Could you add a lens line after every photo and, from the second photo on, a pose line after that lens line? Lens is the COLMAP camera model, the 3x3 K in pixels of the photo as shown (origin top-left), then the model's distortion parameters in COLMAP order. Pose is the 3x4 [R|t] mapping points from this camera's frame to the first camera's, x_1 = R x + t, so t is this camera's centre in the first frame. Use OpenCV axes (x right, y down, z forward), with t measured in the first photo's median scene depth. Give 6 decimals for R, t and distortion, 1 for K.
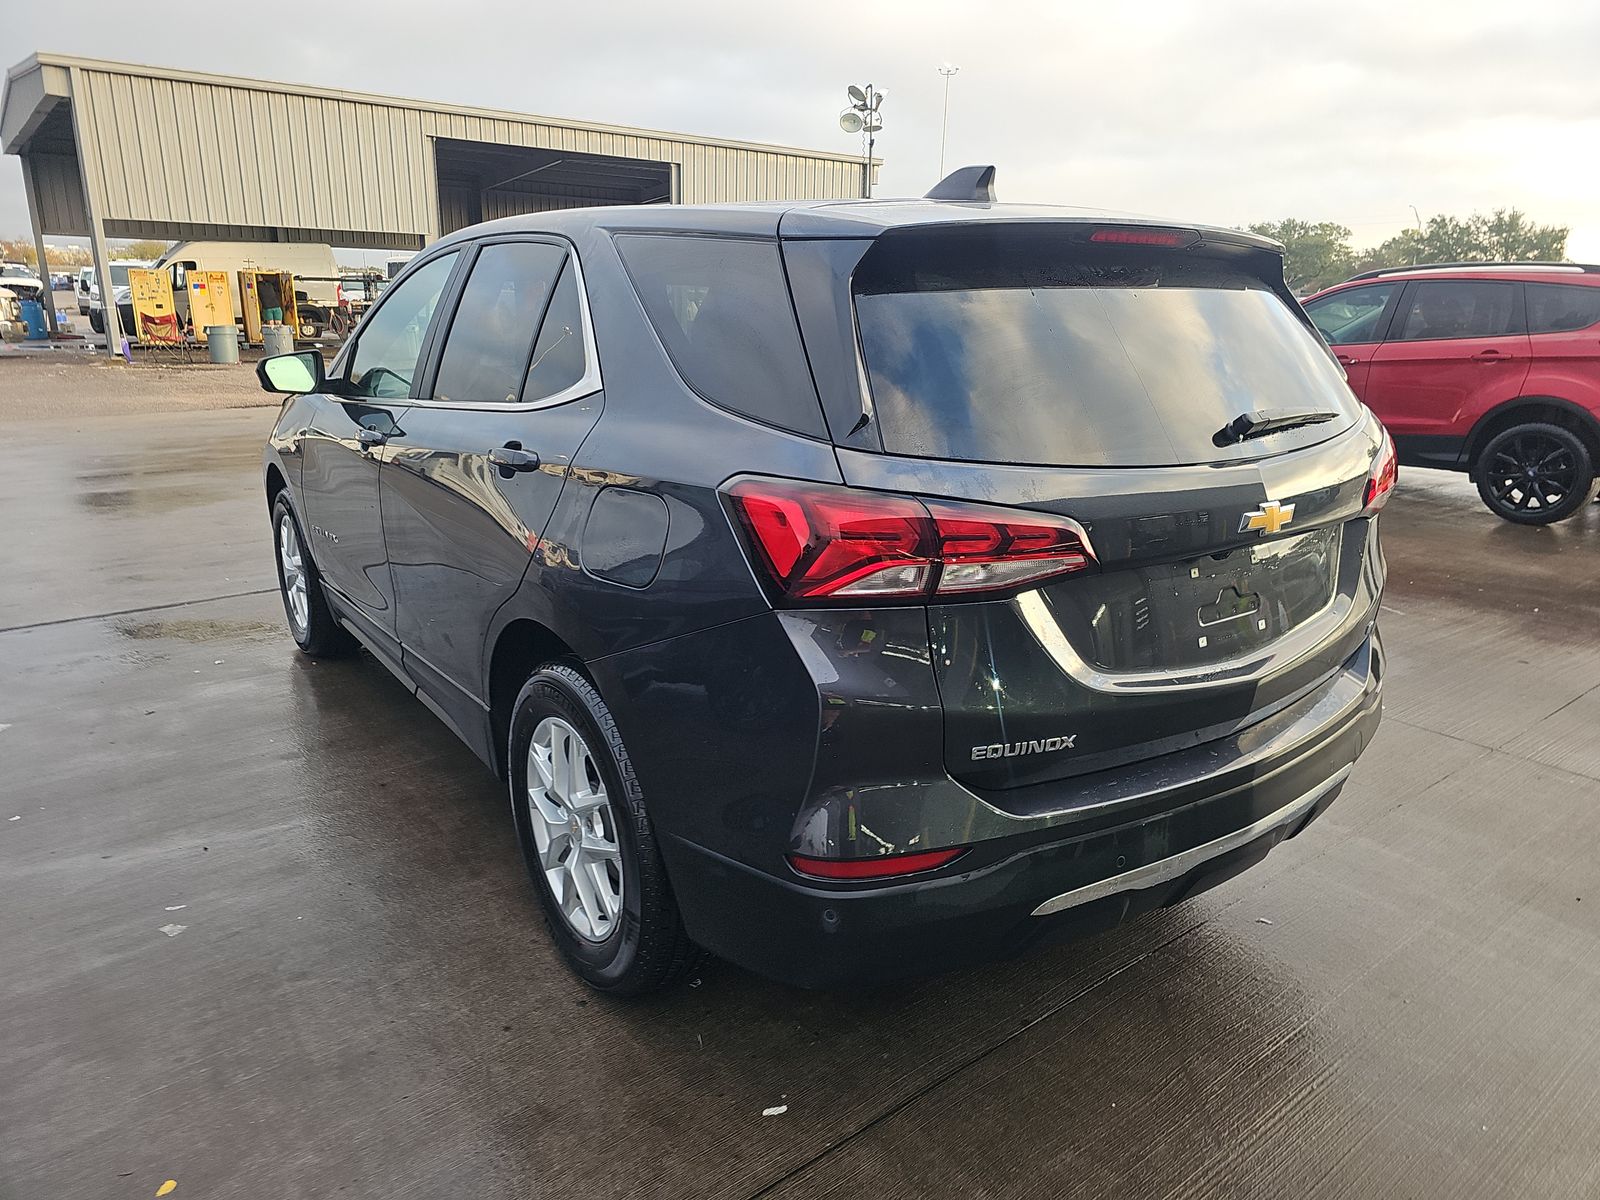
lens RADIAL K [[1078.9, 0, 800.0], [0, 1078.9, 600.0], [0, 0, 1]] dist [0.021976, -0.006170]
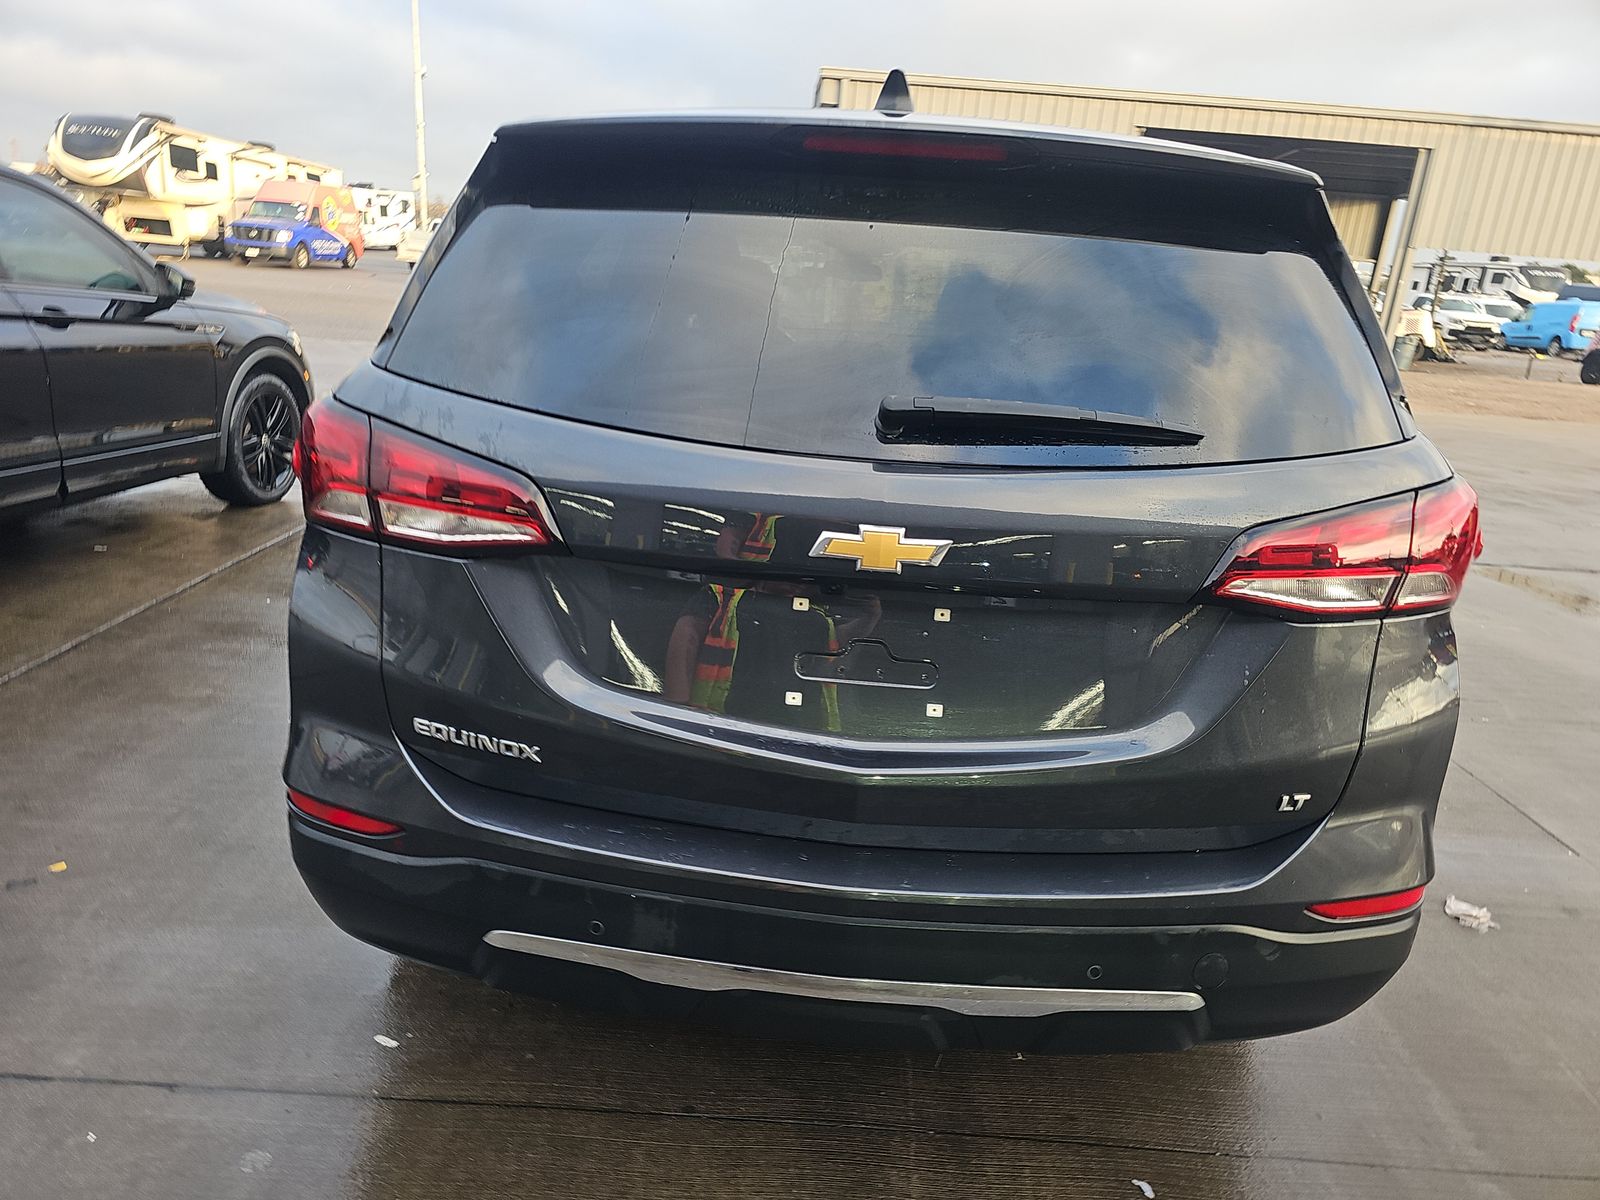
lens RADIAL K [[1078.9, 0, 800.0], [0, 1078.9, 600.0], [0, 0, 1]] dist [0.021976, -0.006170]
pose [[0.774542, 0.224055, -0.591509, 0.867120], [-0.225134, 0.971573, 0.073220, -0.087960], [0.591100, 0.076457, 0.802967, 0.451962]]
